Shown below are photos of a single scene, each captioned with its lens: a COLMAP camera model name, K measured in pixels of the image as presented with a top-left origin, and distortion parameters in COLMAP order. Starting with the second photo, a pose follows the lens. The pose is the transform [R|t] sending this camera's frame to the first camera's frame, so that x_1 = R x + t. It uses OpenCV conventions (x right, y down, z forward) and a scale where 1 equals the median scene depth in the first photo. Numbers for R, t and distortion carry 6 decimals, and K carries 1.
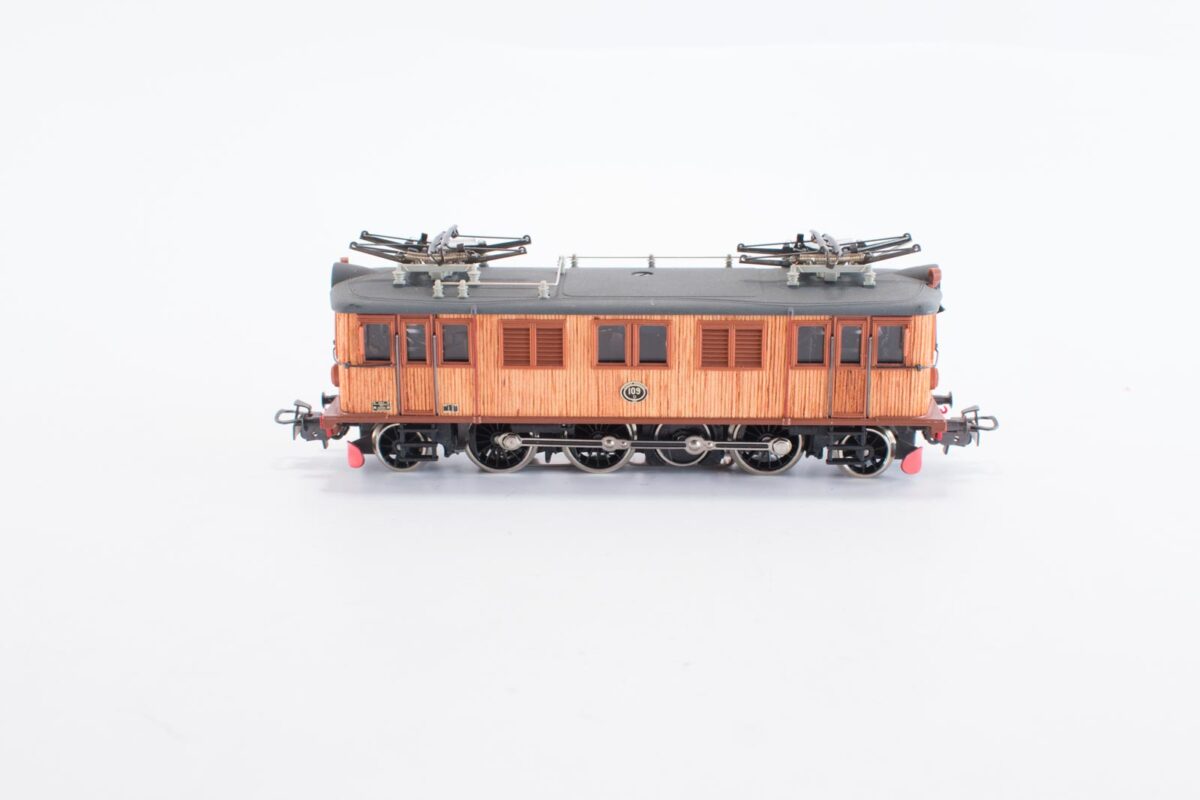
lens RADIAL K [[1550.5, 0, 600.0], [0, 1550.5, 400.0], [0, 0, 1]] dist [-0.036985, -0.020325]
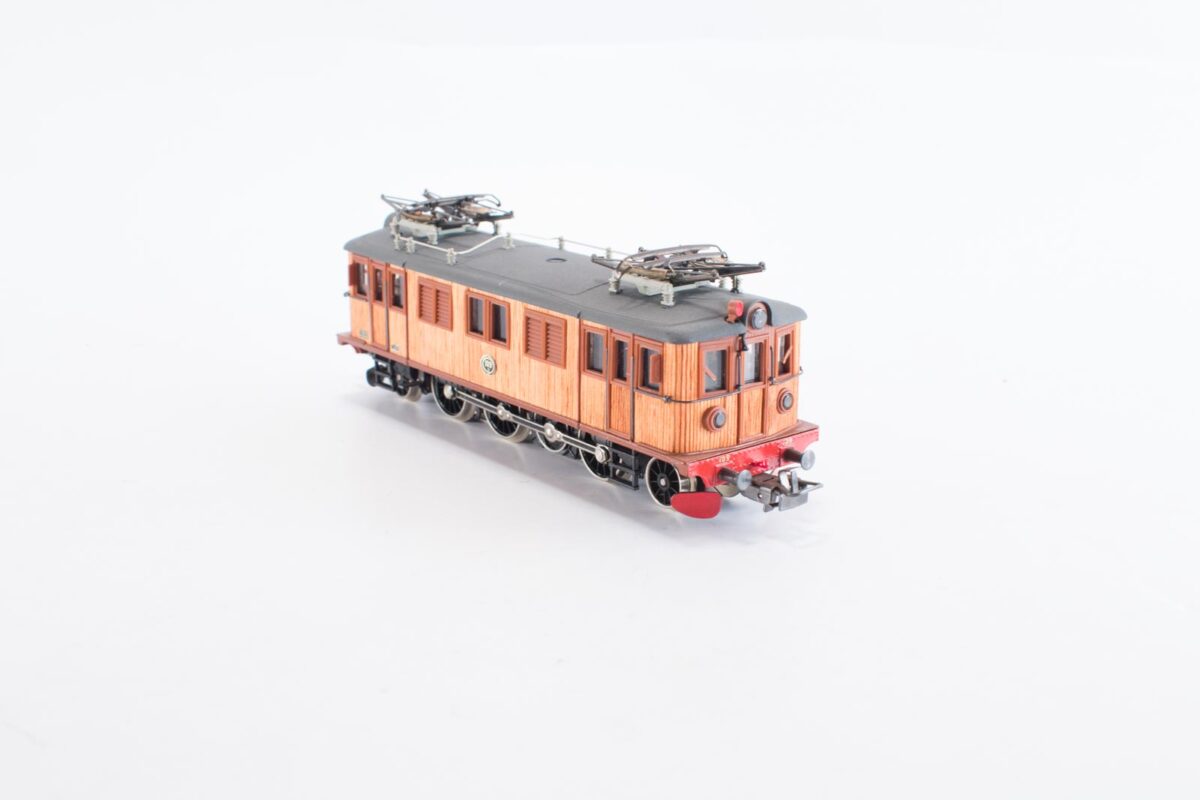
lens RADIAL K [[1550.5, 0, 600.0], [0, 1550.5, 400.0], [0, 0, 1]] dist [-0.036985, -0.020325]
pose [[0.687411, 0.220054, -0.692129, 0.815922], [-0.241763, 0.967975, 0.067641, -0.072071], [0.684848, 0.120834, 0.718598, 0.285093]]
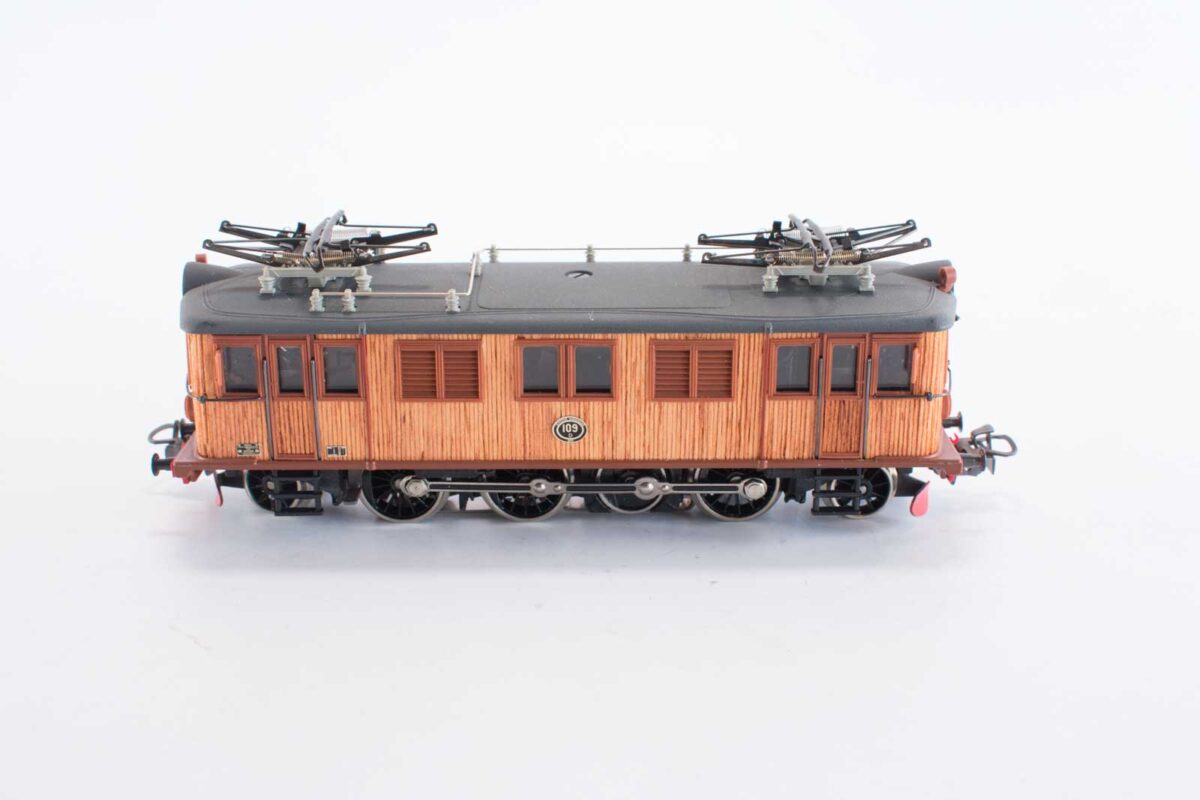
lens RADIAL K [[1550.5, 0, 600.0], [0, 1550.5, 400.0], [0, 0, 1]] dist [-0.036985, -0.020325]
pose [[0.999131, -0.012159, 0.039879, 0.006053], [0.009609, 0.997935, 0.063506, -0.069415], [-0.040569, -0.063068, 0.997184, 0.213642]]
